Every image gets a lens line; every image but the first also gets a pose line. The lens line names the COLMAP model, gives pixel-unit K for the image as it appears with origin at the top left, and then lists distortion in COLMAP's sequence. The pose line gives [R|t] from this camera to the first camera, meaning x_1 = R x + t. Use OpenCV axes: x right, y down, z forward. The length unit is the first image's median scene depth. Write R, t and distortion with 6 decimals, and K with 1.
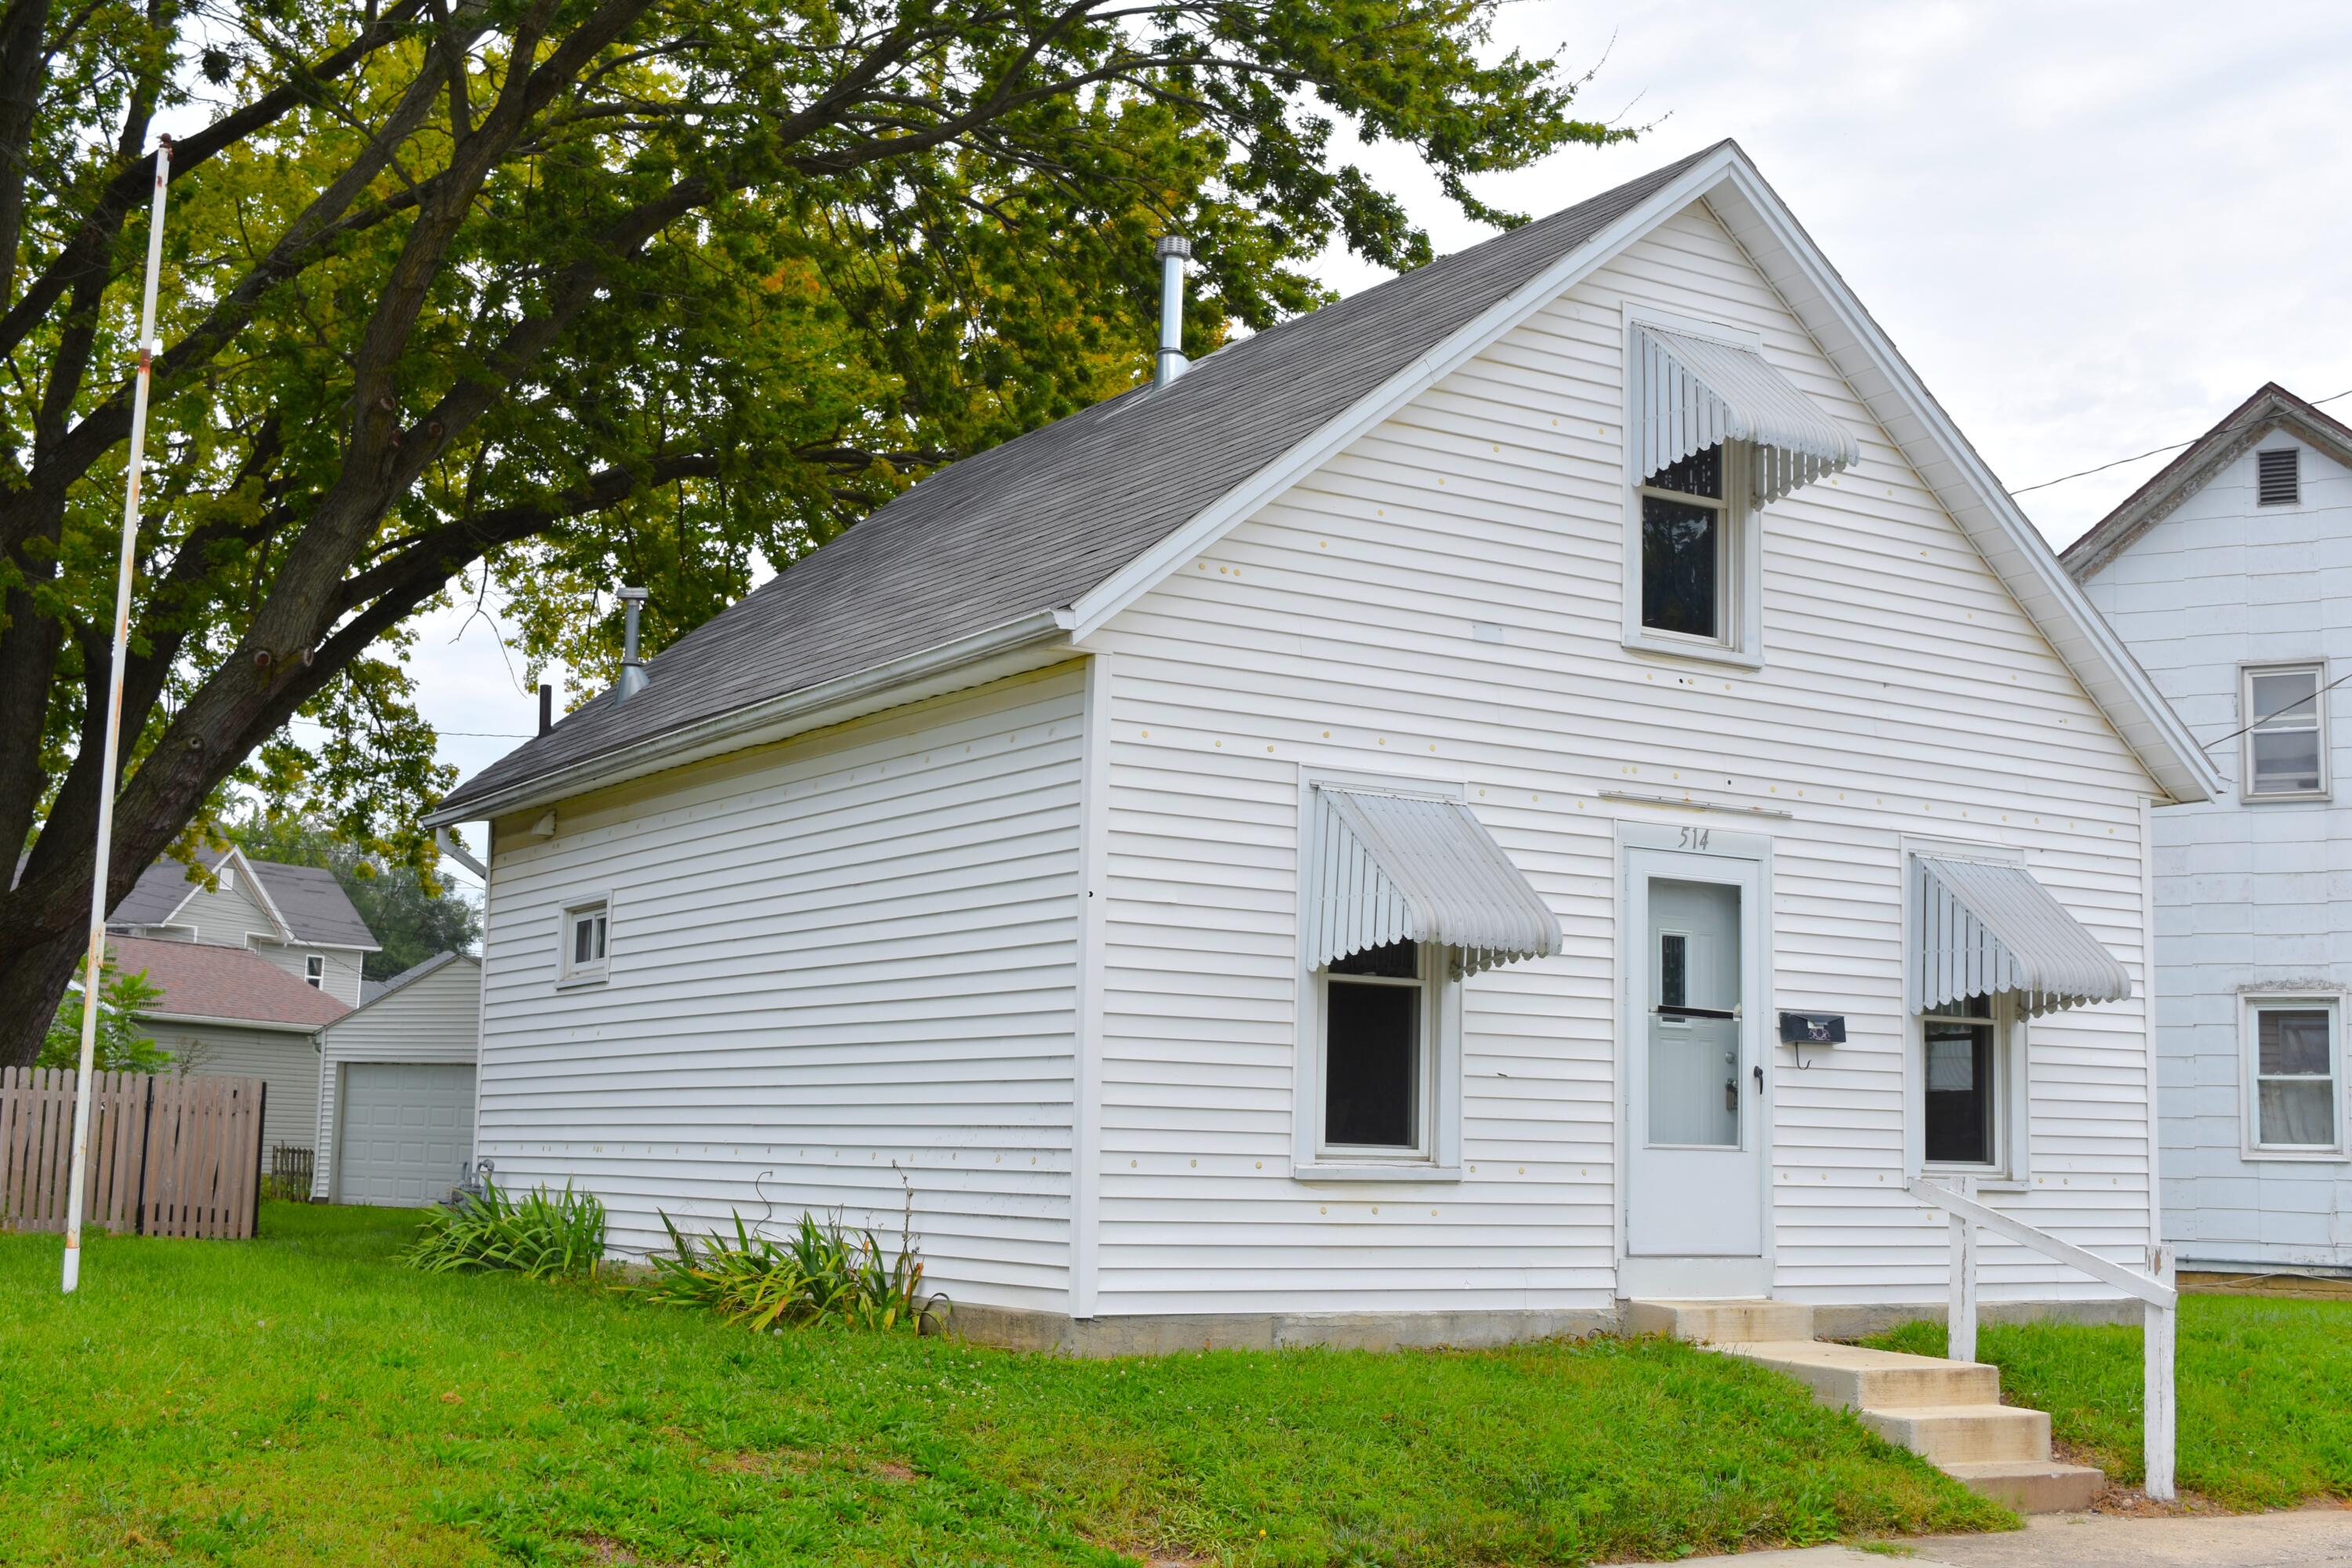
lens RADIAL K [[2845.2, 0, 1177.4], [0, 2845.2, 784.6], [0, 0, 1]] dist [-0.060519, 0.000000]
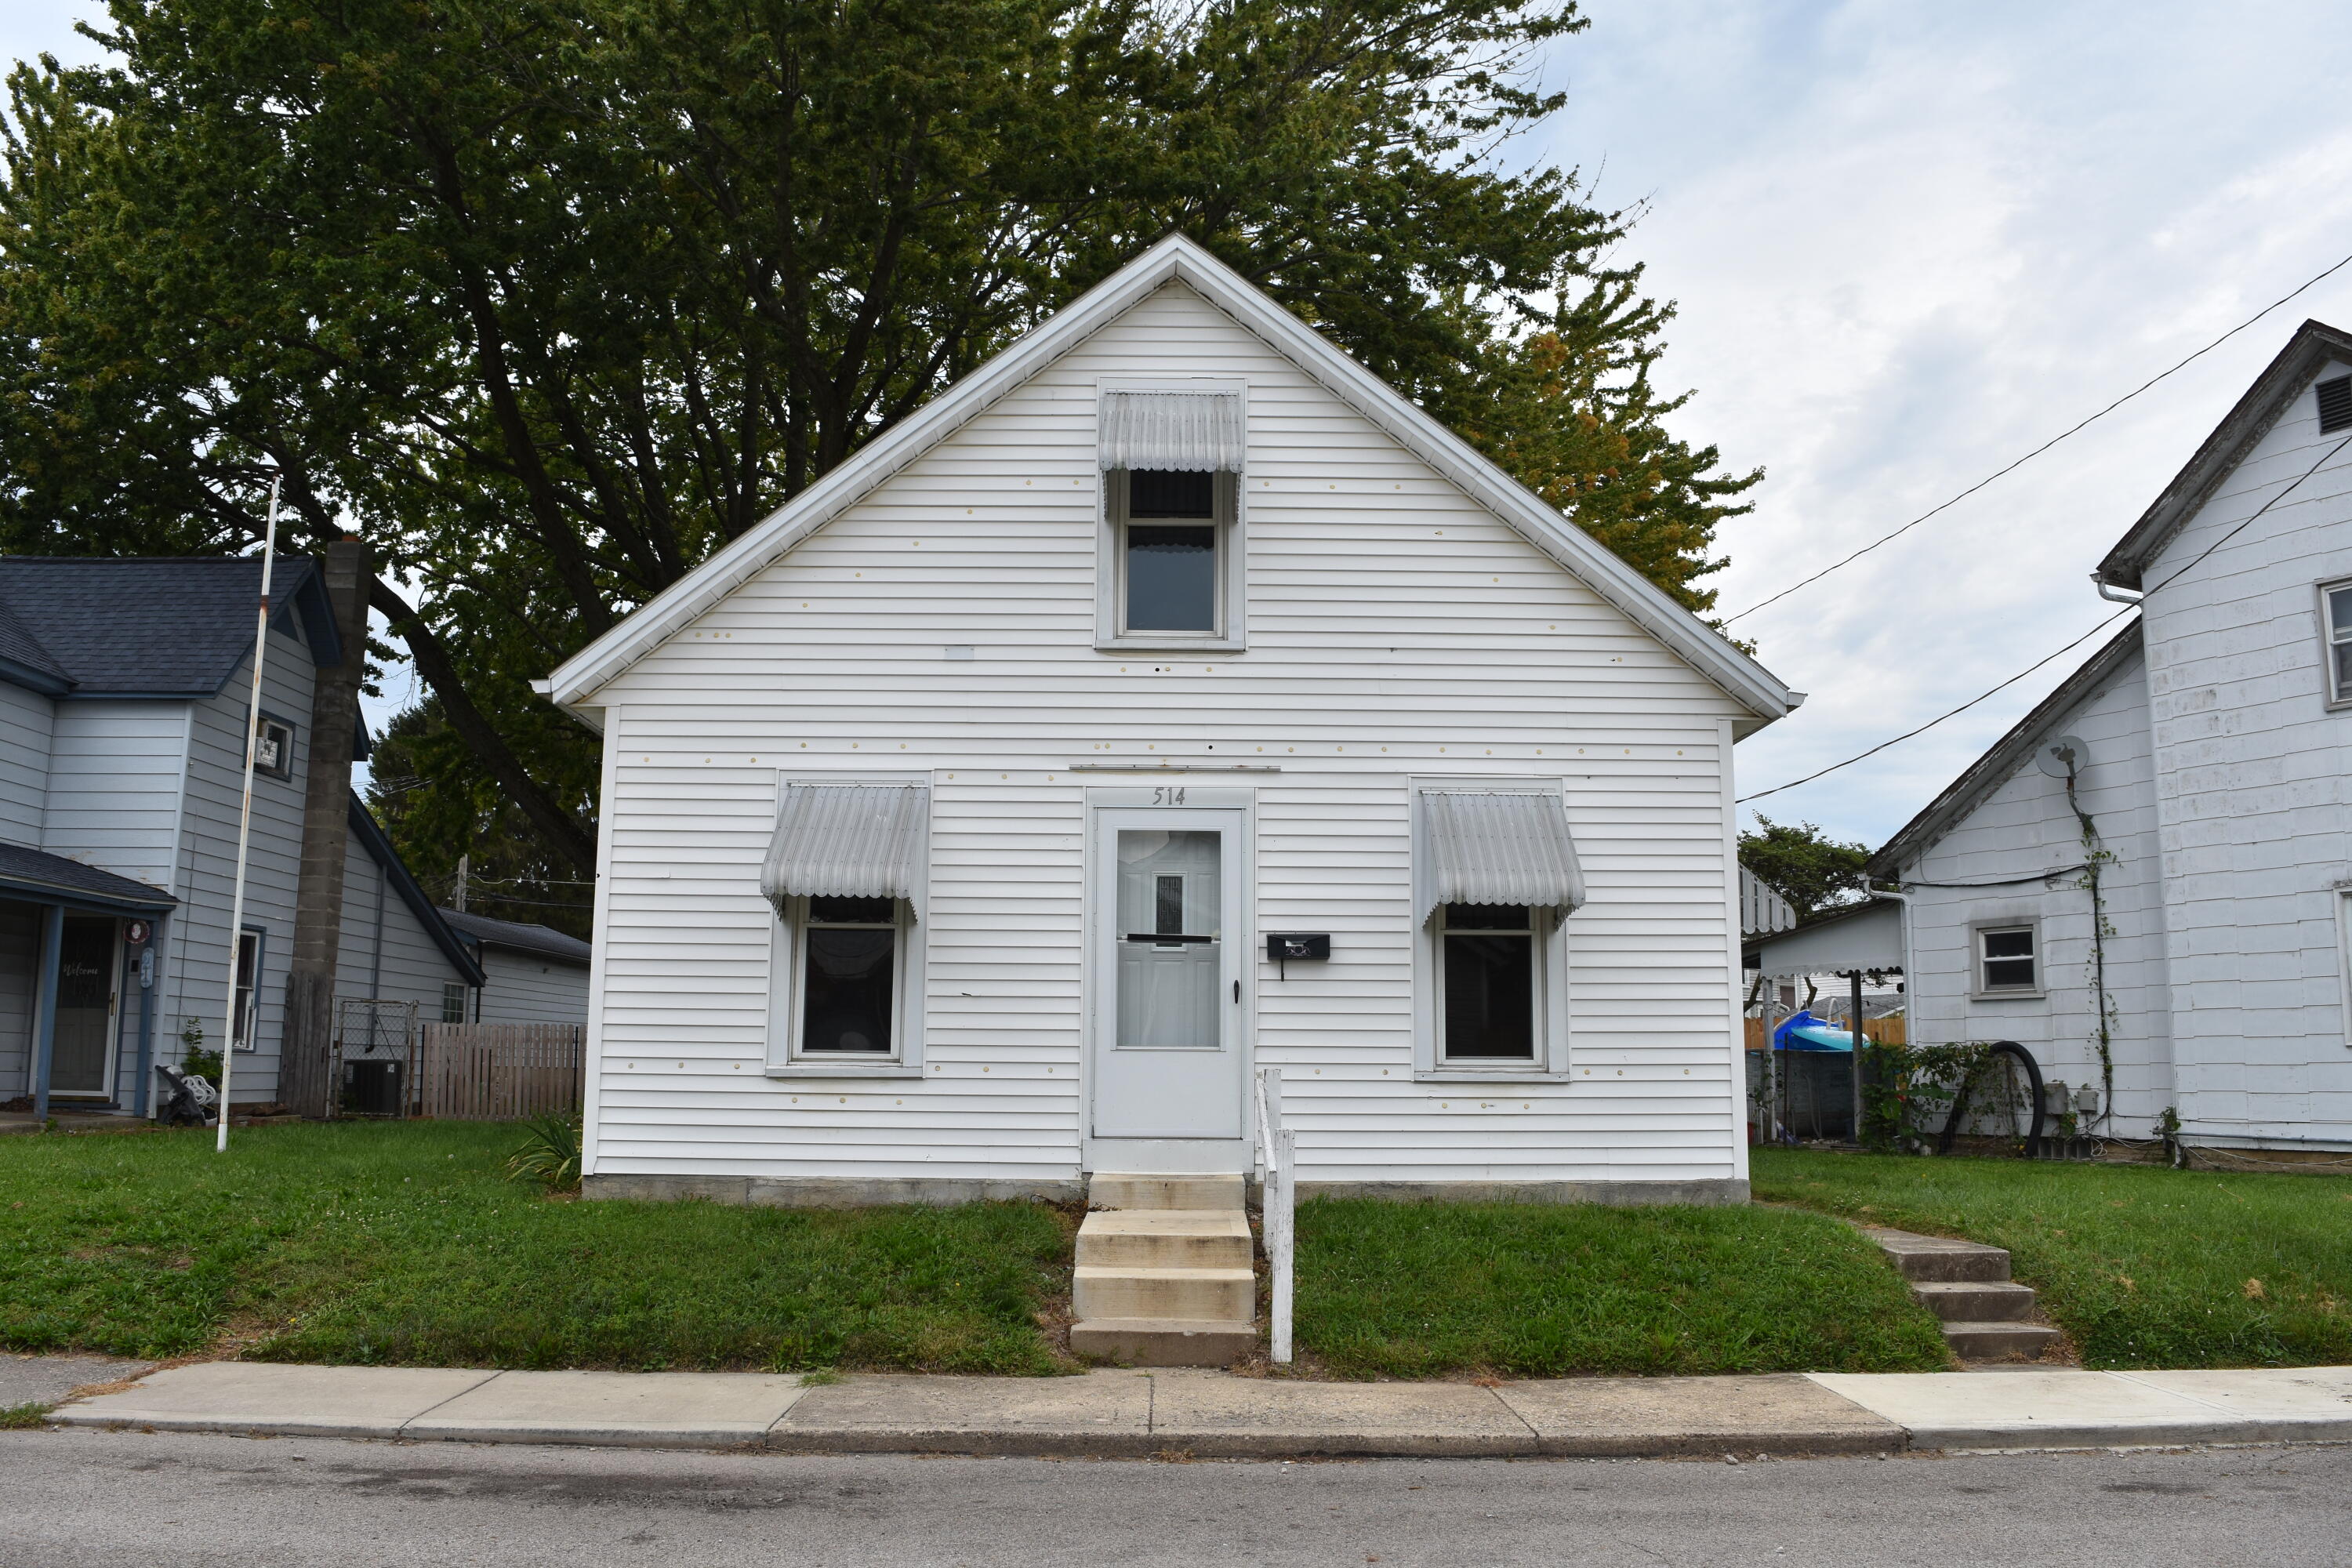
lens RADIAL K [[1889.5, 0, 1155.1], [0, 1889.5, 779.9], [0, 0, 1]] dist [-0.098335, 0.026459]
pose [[0.847974, -0.096738, -0.521136, 0.608728], [0.081761, 0.995309, -0.051720, 0.054247], [0.523695, 0.001248, 0.851905, 0.306365]]
